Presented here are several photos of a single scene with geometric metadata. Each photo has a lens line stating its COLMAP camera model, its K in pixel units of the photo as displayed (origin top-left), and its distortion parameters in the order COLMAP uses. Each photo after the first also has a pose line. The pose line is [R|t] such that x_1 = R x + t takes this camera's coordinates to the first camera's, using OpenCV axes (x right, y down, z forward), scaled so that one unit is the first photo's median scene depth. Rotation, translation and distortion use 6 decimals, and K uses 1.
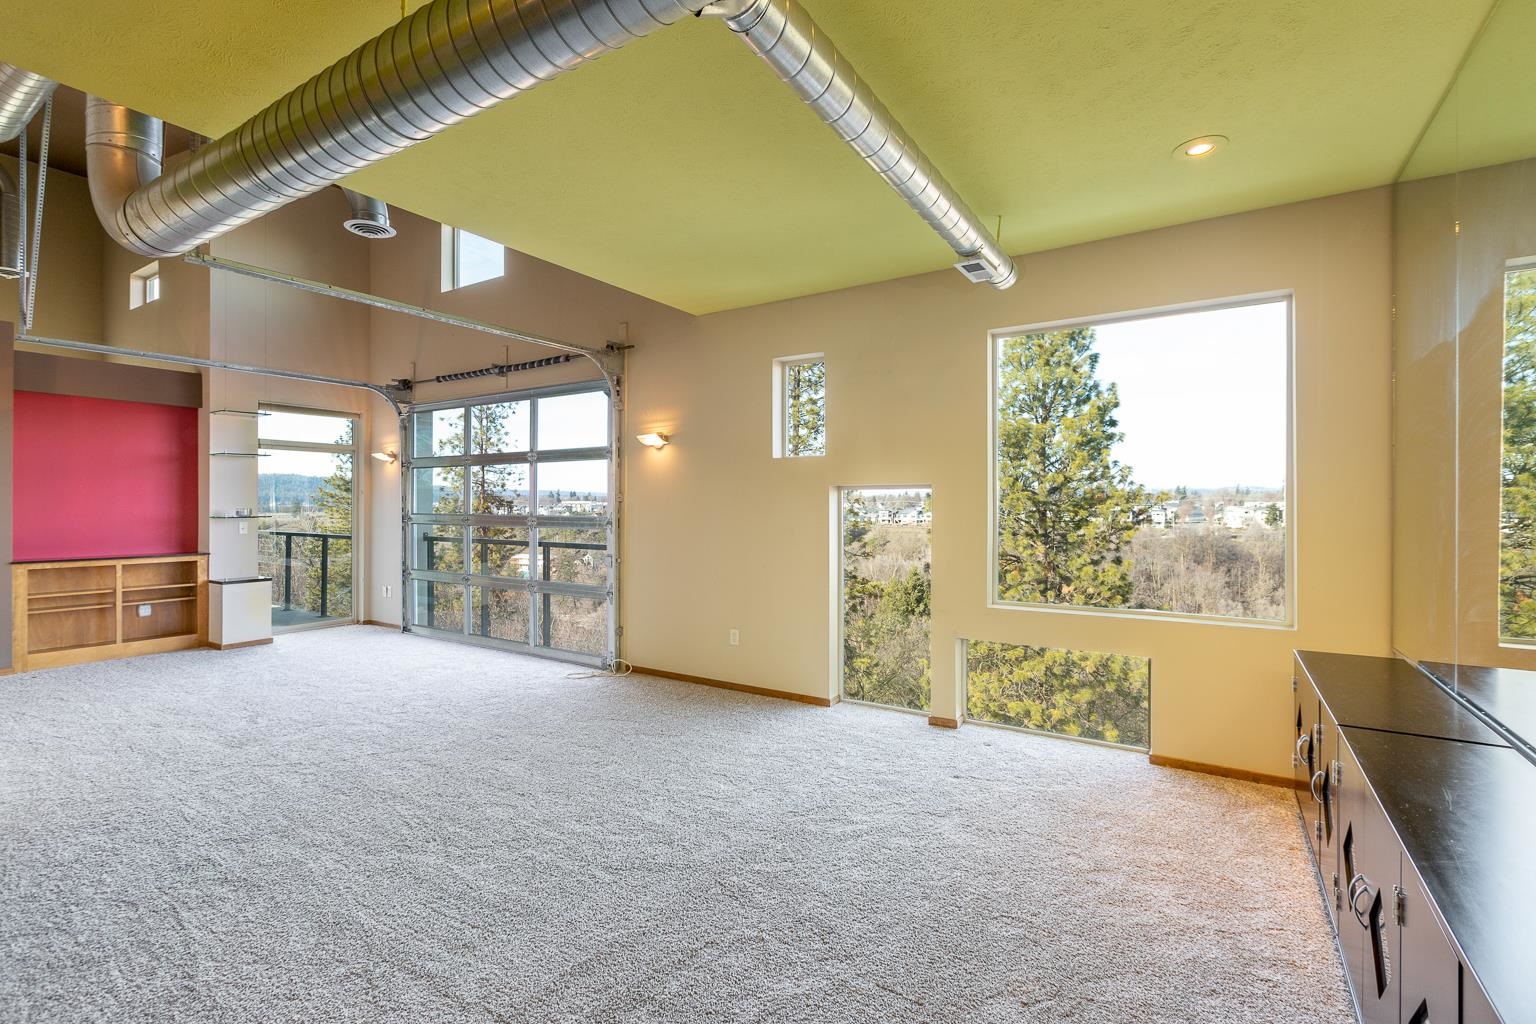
lens RADIAL K [[692.7, 0, 759.9], [0, 692.7, 509.1], [0, 0, 1]] dist [0.001341, 0.000303]
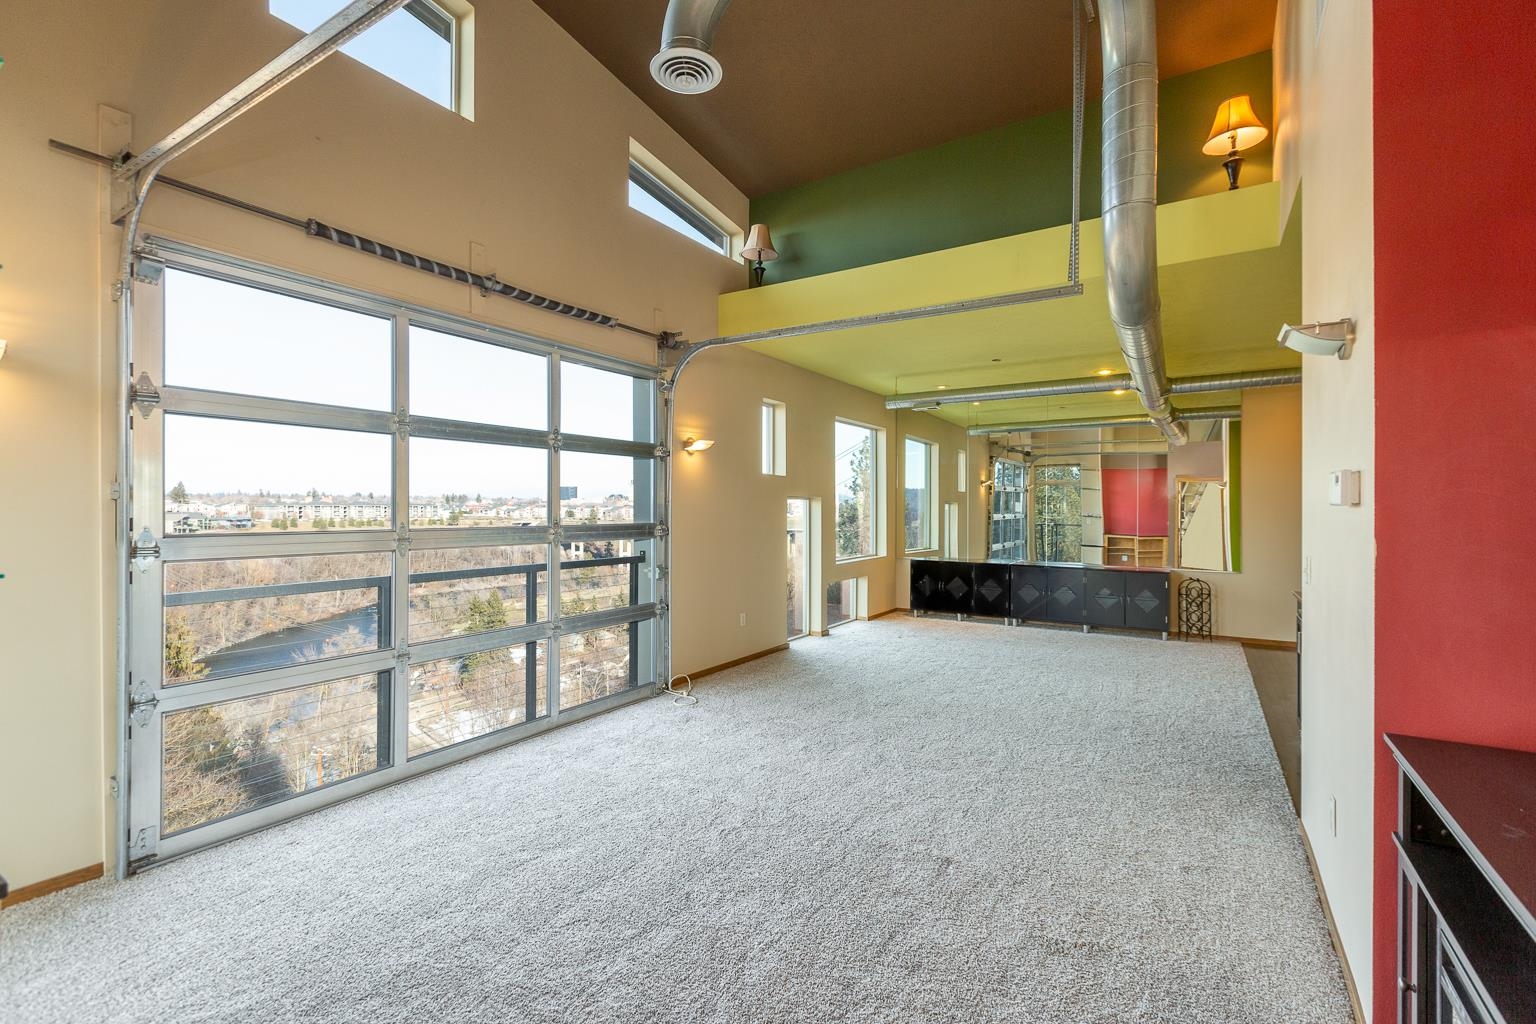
lens RADIAL K [[684.9, 0, 765.8], [0, 684.9, 510.8], [0, 0, 1]] dist [0.000575, 0.000112]
pose [[-0.023278, -0.003973, 0.999721, -0.907383], [0.004429, 0.999982, 0.004078, -0.006232], [-0.999719, 0.004523, -0.023260, 0.723381]]
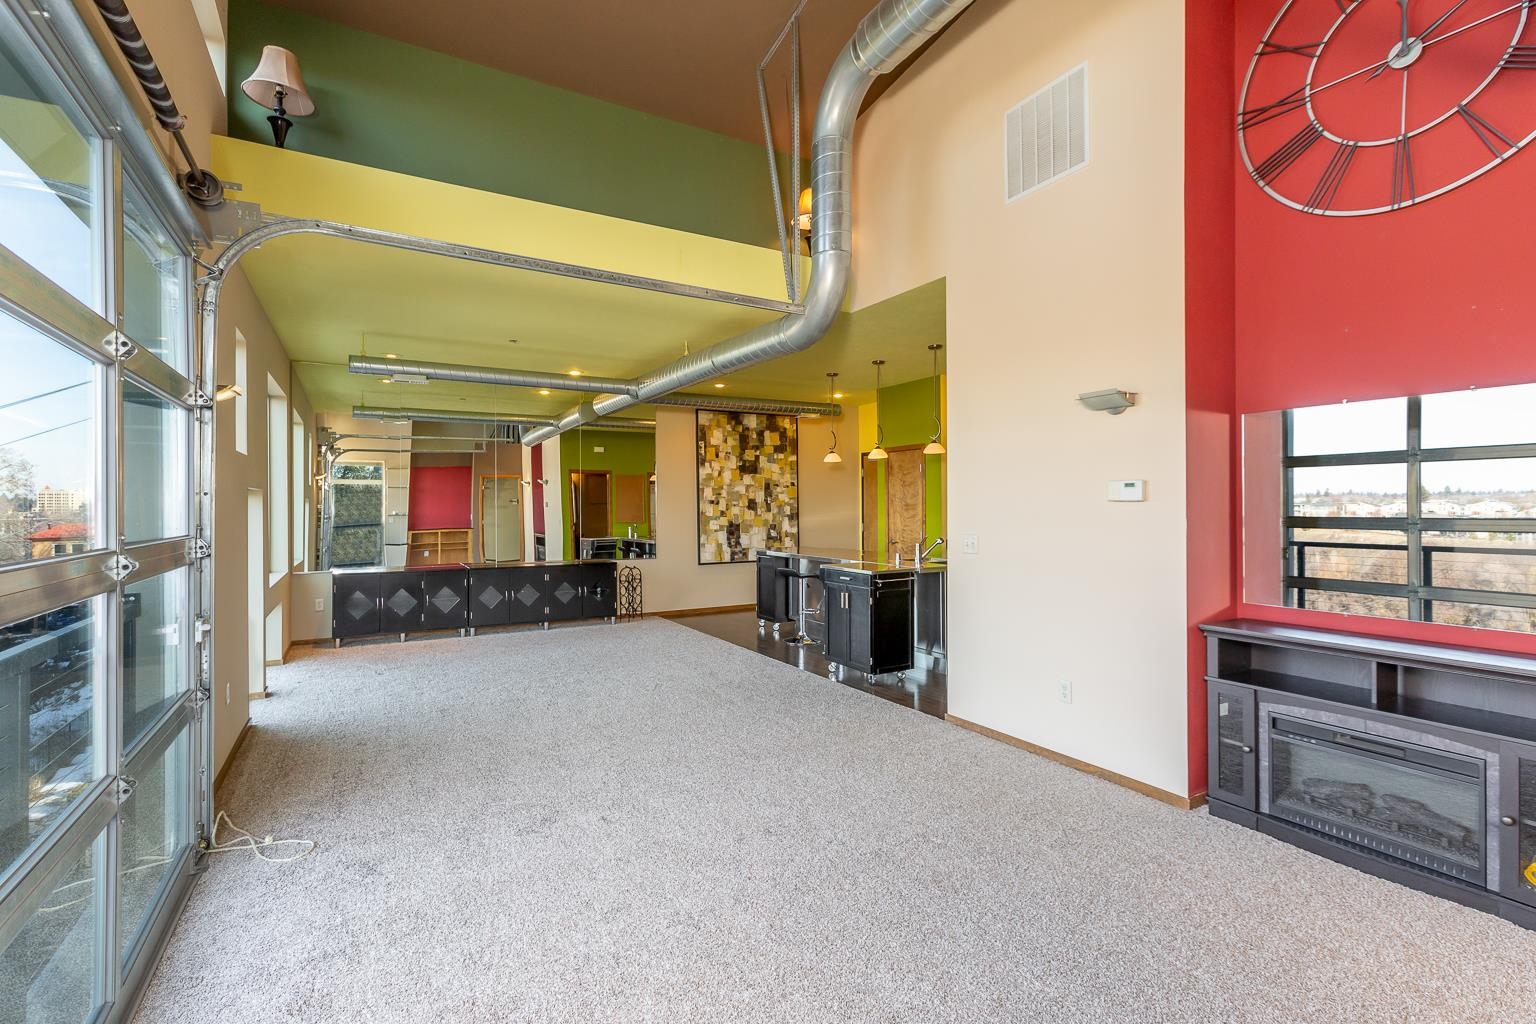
lens RADIAL K [[697.4, 0, 761.5], [0, 697.4, 503.0], [0, 0, 1]] dist [-0.001257, -0.000197]
pose [[-0.891442, 0.004435, 0.453113, -0.632494], [0.006733, 0.999971, 0.003459, -0.007916], [-0.453084, 0.006134, -0.891447, 1.021432]]
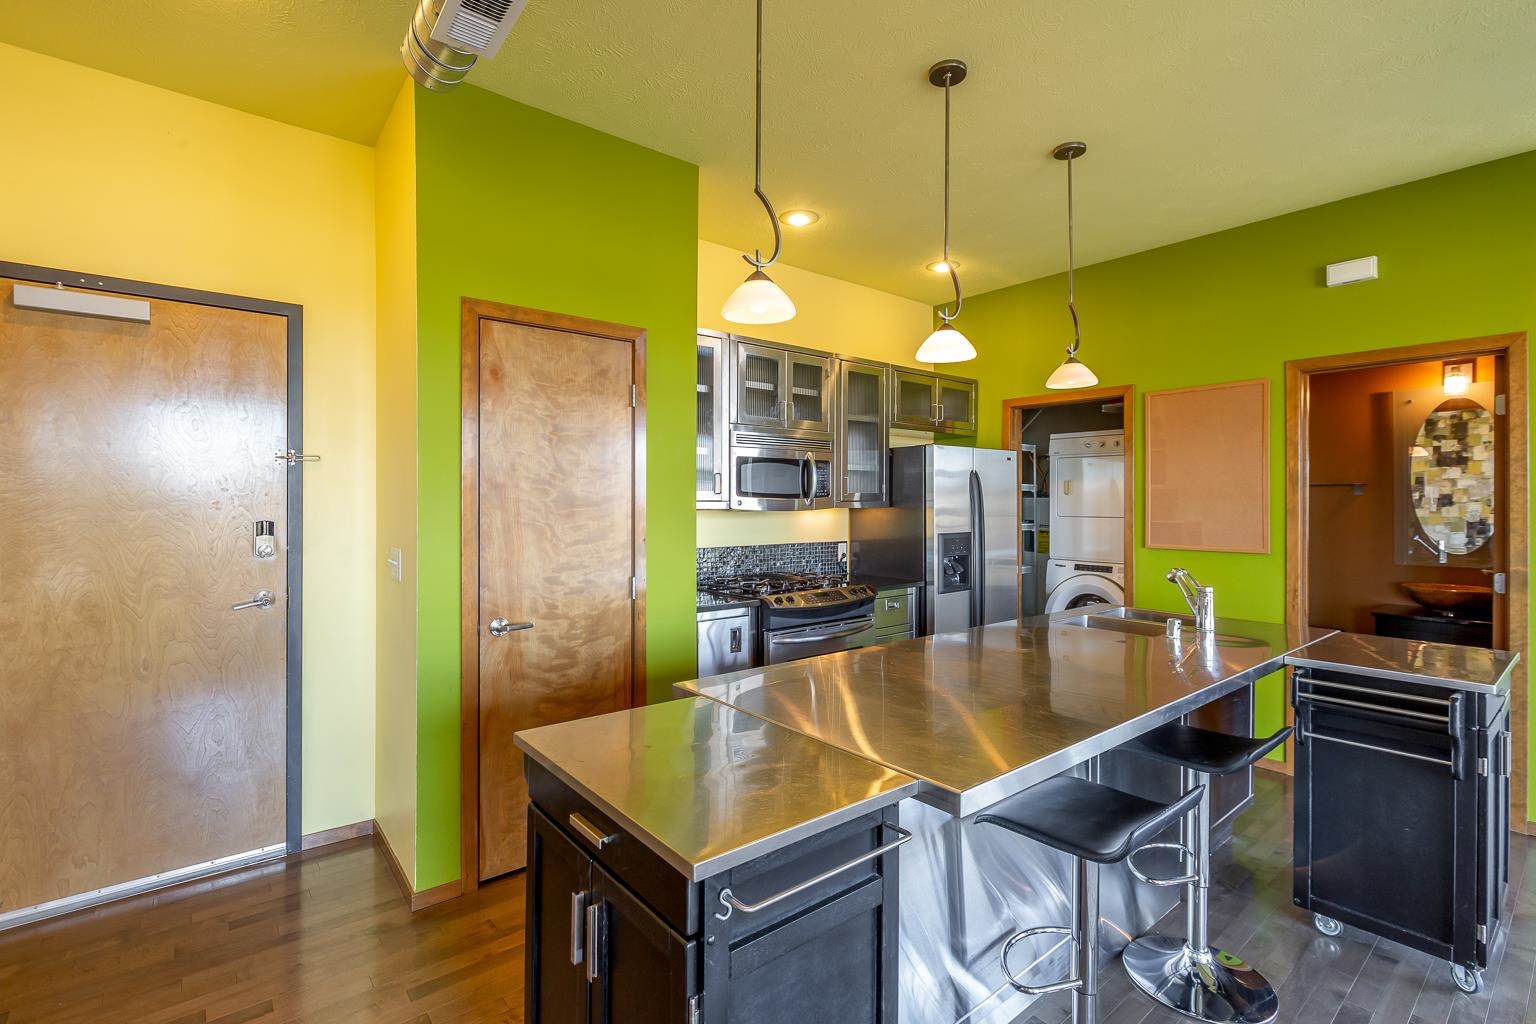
lens RADIAL K [[697.4, 0, 761.5], [0, 697.4, 503.0], [0, 0, 1]] dist [-0.001257, -0.000197]
pose [[-0.297797, -0.001676, -0.954628, 0.026138], [-0.007521, 0.999972, 0.000591, 0.000951], [0.954599, 0.007356, -0.297802, 0.050948]]
